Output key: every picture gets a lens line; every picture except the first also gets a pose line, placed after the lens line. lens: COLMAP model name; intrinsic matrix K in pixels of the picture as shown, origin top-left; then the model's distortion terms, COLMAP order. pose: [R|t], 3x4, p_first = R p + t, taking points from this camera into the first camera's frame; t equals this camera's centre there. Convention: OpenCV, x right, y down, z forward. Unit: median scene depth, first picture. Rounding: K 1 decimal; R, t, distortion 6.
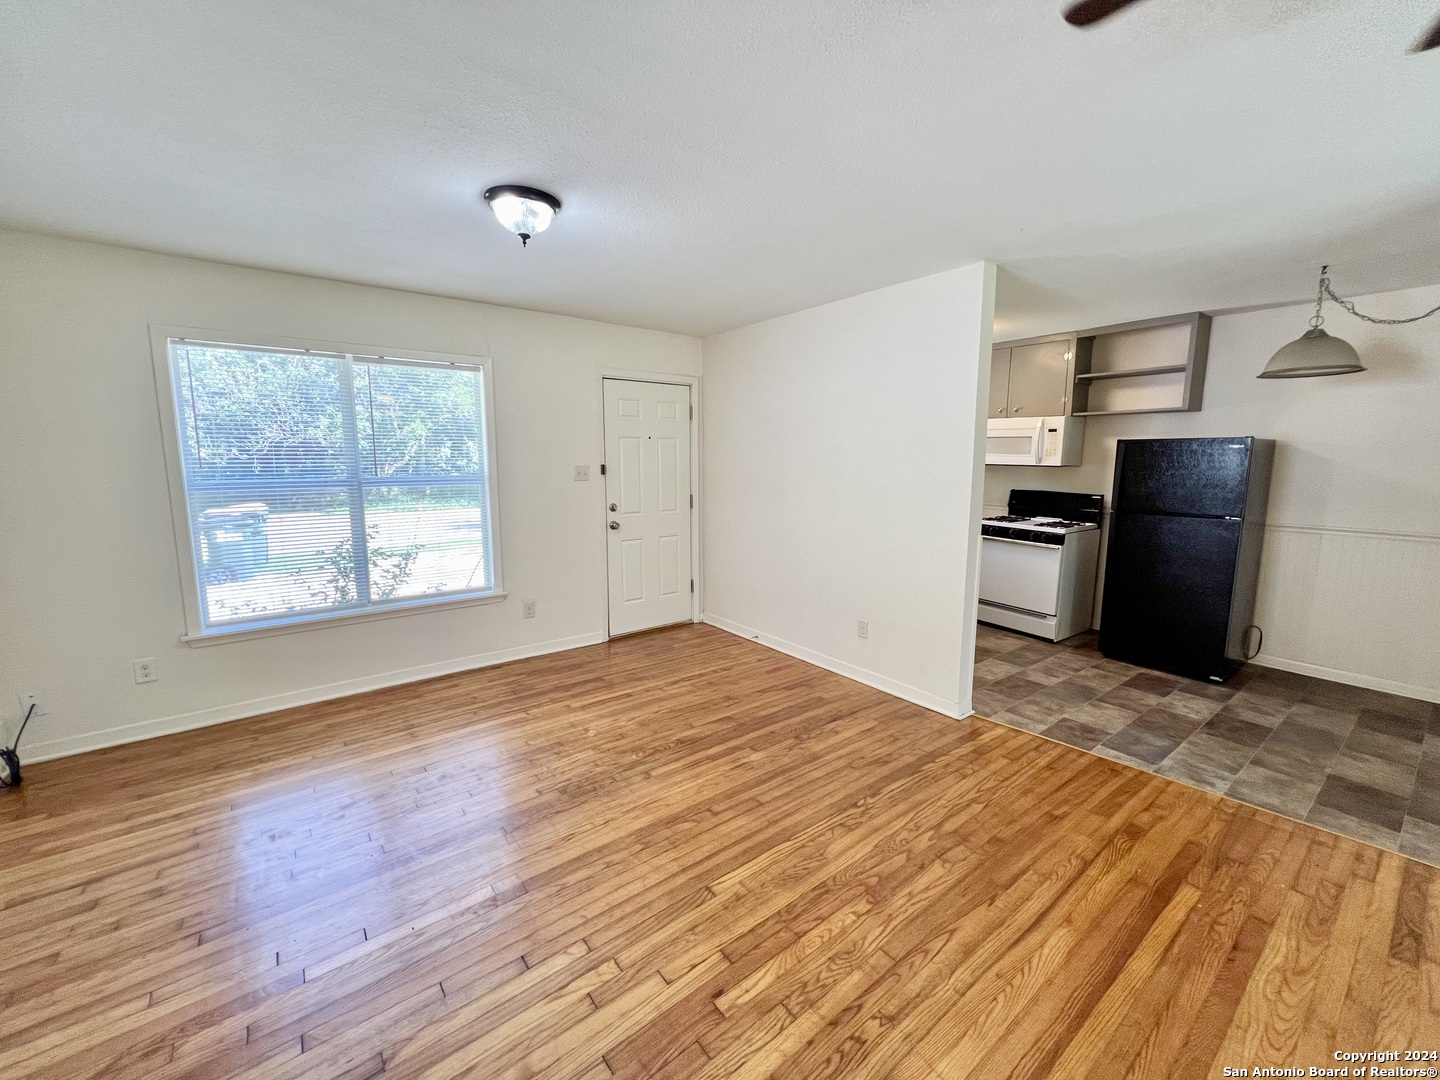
lens RADIAL K [[578.9, 0, 720.0], [0, 578.9, 534.1], [0, 0, 1]] dist [-0.003356, 0.001223]
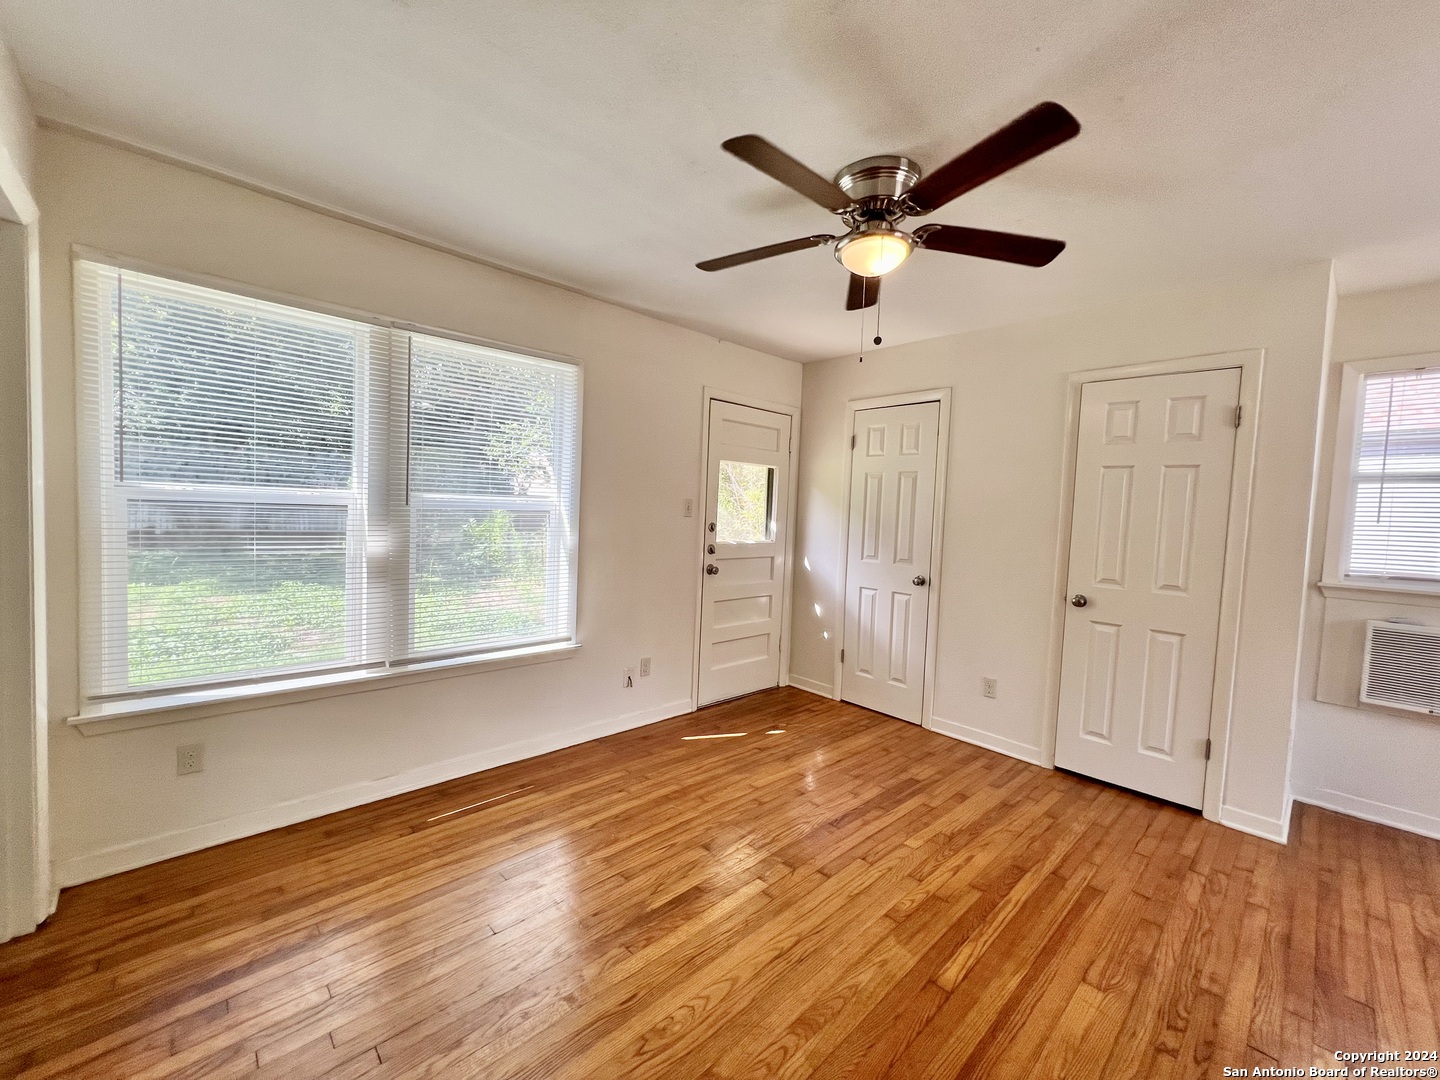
lens RADIAL K [[578.9, 0, 719.6], [0, 578.9, 539.0], [0, 0, 1]] dist [-0.003356, 0.001223]
pose [[-0.994329, -0.034003, -0.100769, 0.544417], [-0.052868, 0.980180, 0.190923, -0.066353], [0.092280, 0.195167, -0.976419, 0.808743]]
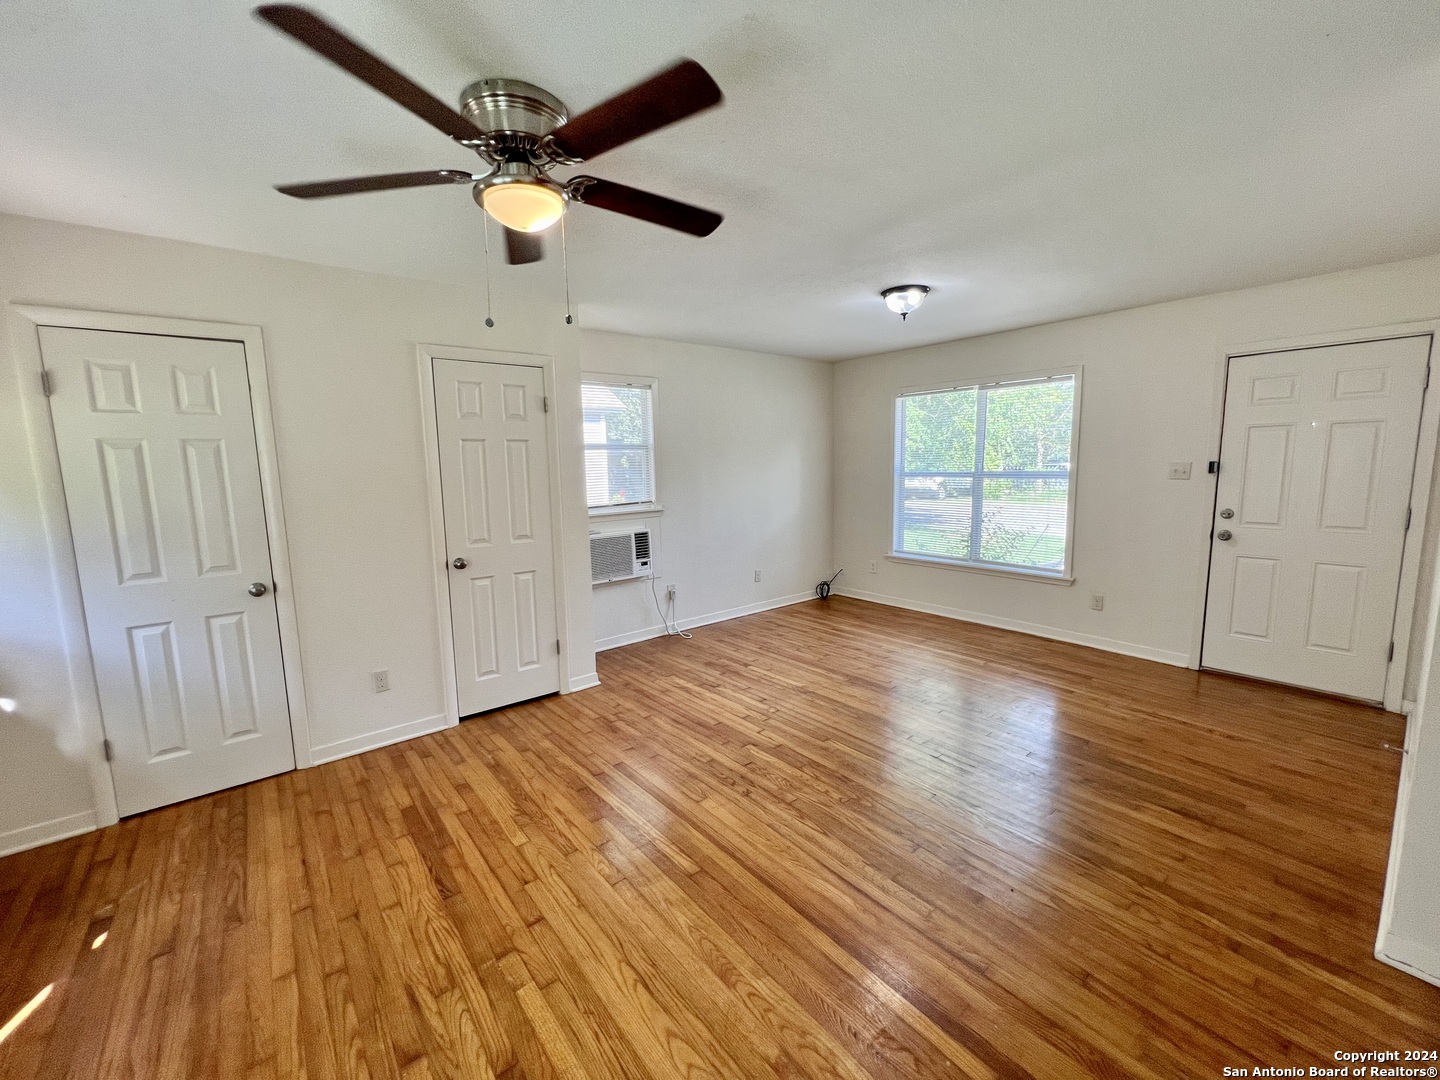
lens RADIAL K [[578.9, 0, 719.9], [0, 578.9, 532.8], [0, 0, 1]] dist [-0.003356, 0.001223]
pose [[0.031437, 0.122500, -0.991970, 0.881633], [-0.116945, 0.986095, 0.118069, -0.046502], [0.992641, 0.112294, 0.045326, 0.360516]]
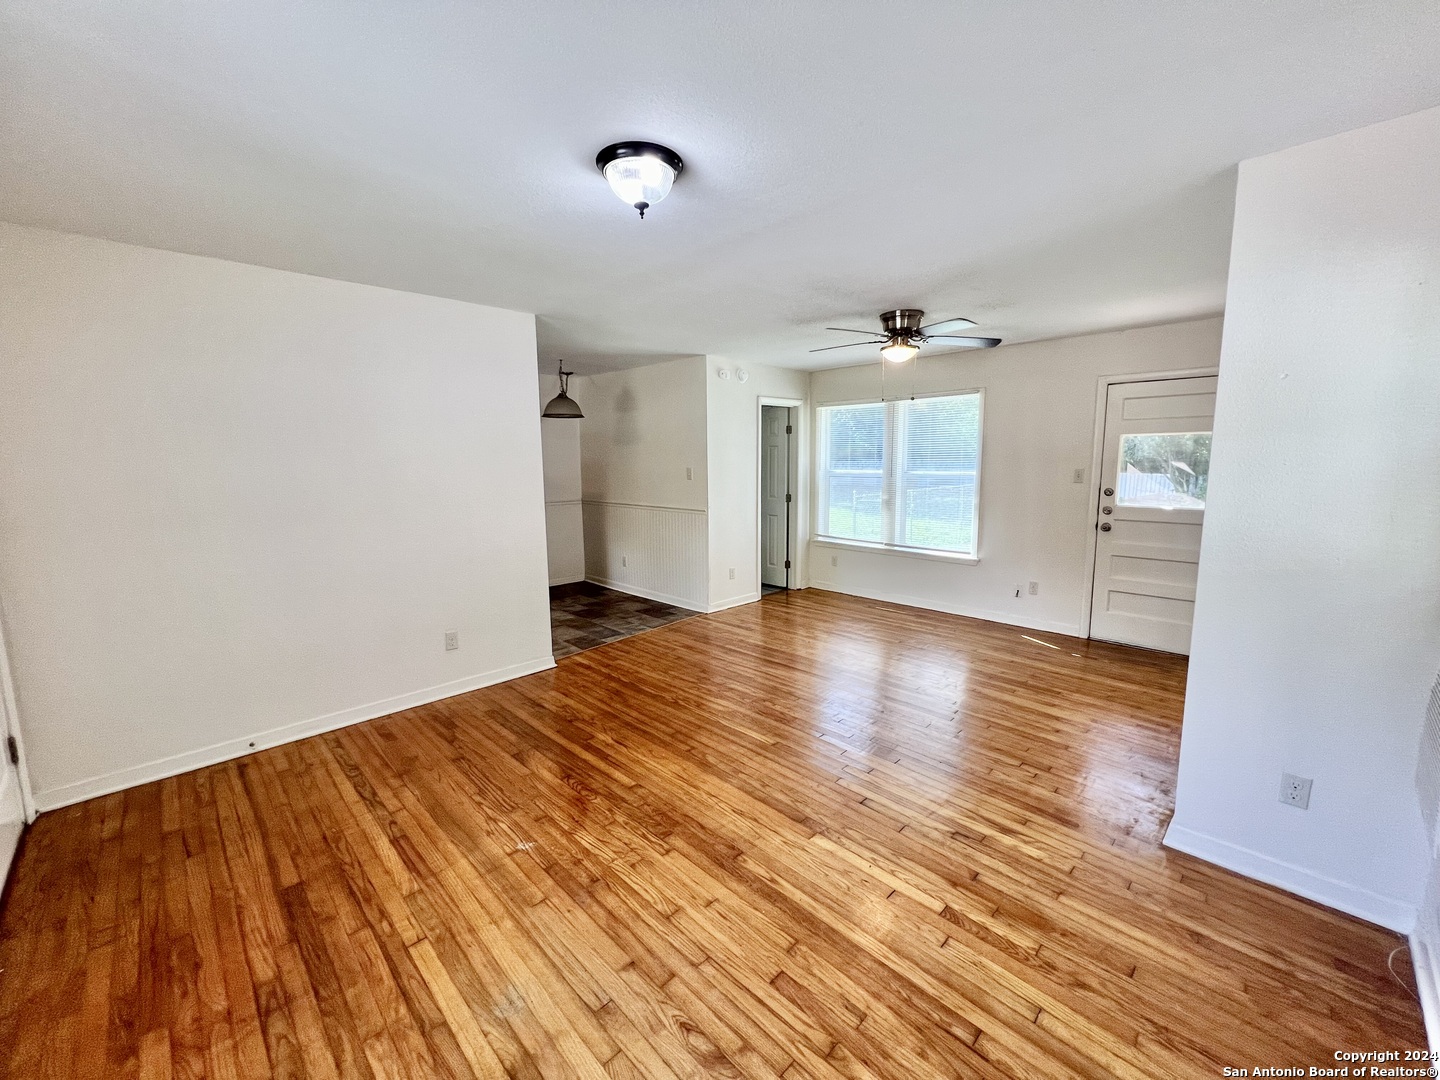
lens RADIAL K [[578.9, 0, 716.4], [0, 578.9, 537.3], [0, 0, 1]] dist [-0.003356, 0.001223]
pose [[-0.118404, -0.134167, 0.983860, -0.883883], [0.143027, 0.978193, 0.150606, -0.106742], [-0.982611, 0.158550, -0.096632, 0.746724]]
